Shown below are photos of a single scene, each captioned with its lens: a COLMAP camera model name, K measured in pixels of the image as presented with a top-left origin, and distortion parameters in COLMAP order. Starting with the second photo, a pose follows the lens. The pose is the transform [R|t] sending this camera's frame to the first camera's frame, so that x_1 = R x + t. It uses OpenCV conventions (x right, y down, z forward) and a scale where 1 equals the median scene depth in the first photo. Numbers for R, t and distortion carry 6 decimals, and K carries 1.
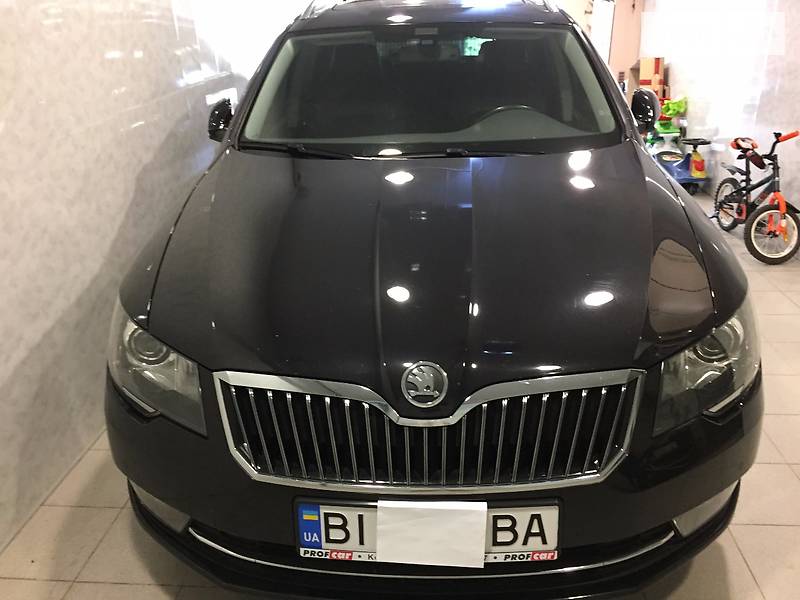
lens RADIAL K [[699.6, 0, 400.0], [0, 699.6, 300.0], [0, 0, 1]] dist [0.081524, -0.110372]
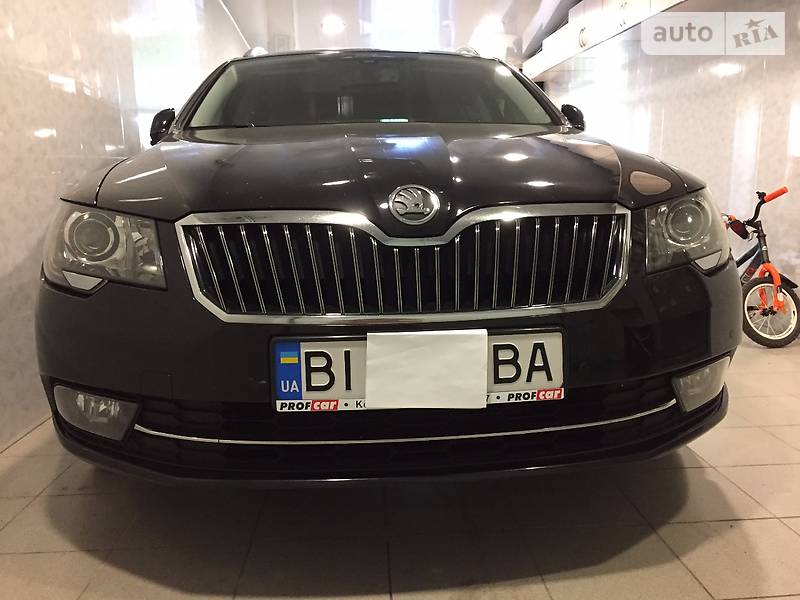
lens RADIAL K [[699.6, 0, 400.0], [0, 699.6, 300.0], [0, 0, 1]] dist [0.081524, -0.110372]
pose [[0.992330, -0.017144, 0.122419, -0.095974], [0.046367, 0.969651, -0.240056, 0.453005], [-0.114589, 0.243891, 0.963009, 0.125215]]
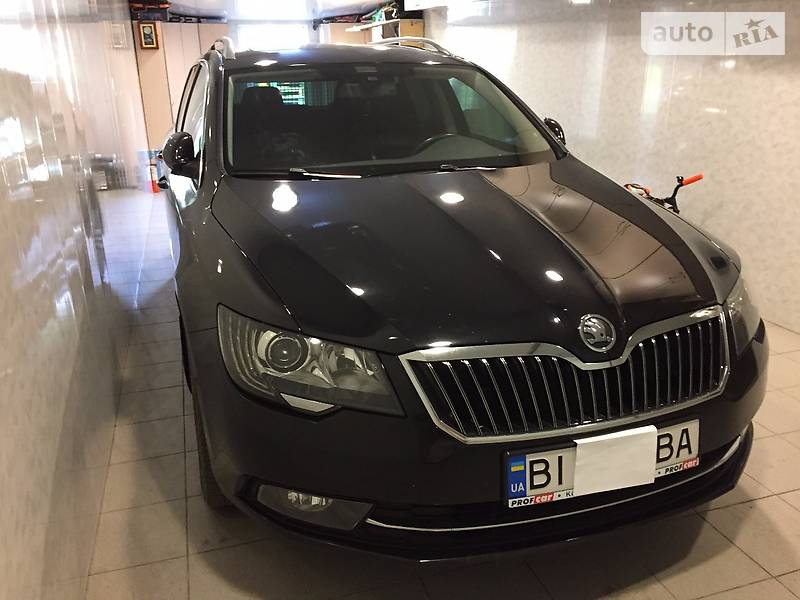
lens RADIAL K [[699.6, 0, 400.0], [0, 699.6, 300.0], [0, 0, 1]] dist [0.081524, -0.110372]
pose [[0.931878, -0.109386, 0.345887, -0.656820], [0.140352, 0.987919, -0.065705, 0.093020], [-0.334522, 0.109775, 0.935973, -0.006740]]
